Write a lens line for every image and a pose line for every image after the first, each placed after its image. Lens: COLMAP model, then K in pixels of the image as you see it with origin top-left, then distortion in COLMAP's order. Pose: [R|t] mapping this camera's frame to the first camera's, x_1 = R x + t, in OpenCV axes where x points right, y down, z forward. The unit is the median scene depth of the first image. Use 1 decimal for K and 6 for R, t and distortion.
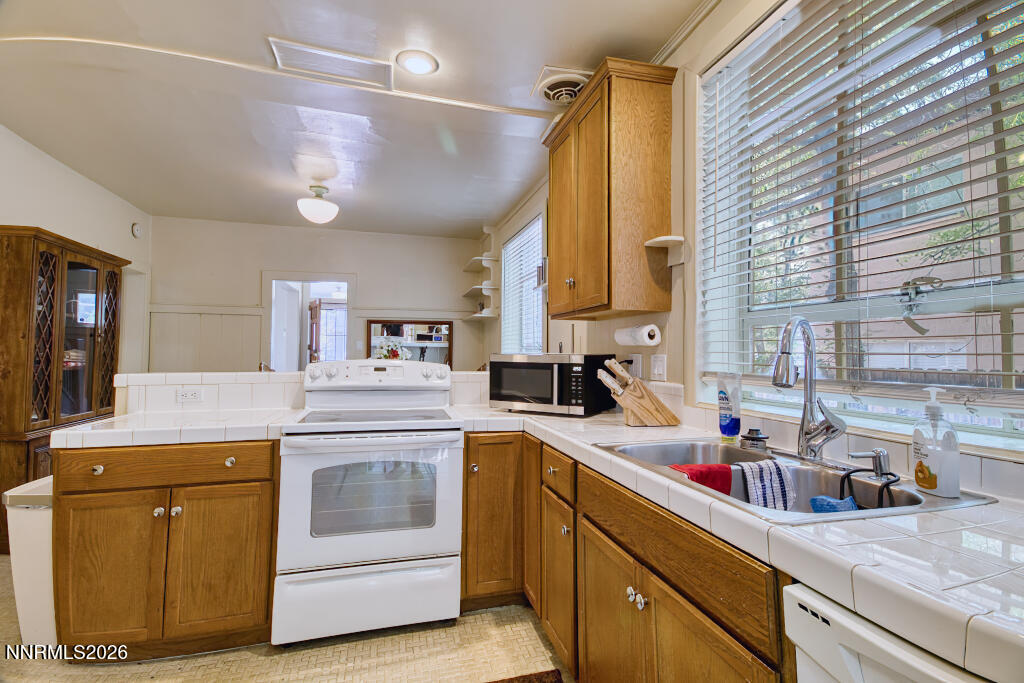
lens RADIAL K [[491.5, 0, 516.9], [0, 491.5, 336.6], [0, 0, 1]] dist [0.045008, -0.008222]
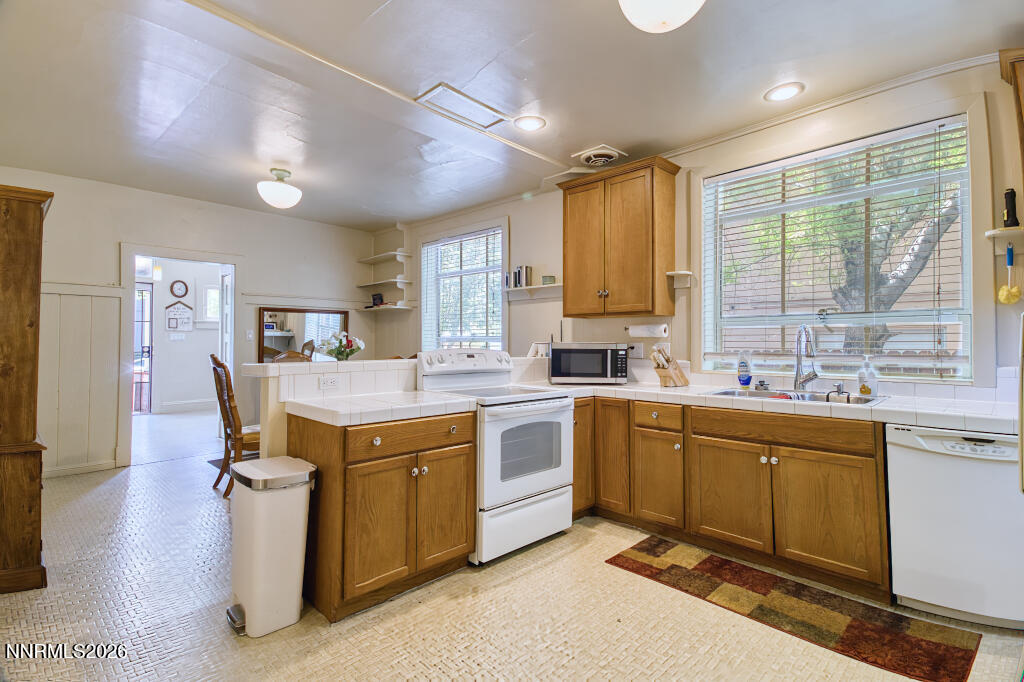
lens RADIAL K [[491.5, 0, 529.7], [0, 491.5, 335.8], [0, 0, 1]] dist [0.045008, -0.008222]
pose [[0.863518, 0.002458, 0.504313, -0.922754], [-0.012785, 0.999773, 0.017018, -0.008462], [-0.504157, -0.021143, 0.863353, -0.155471]]
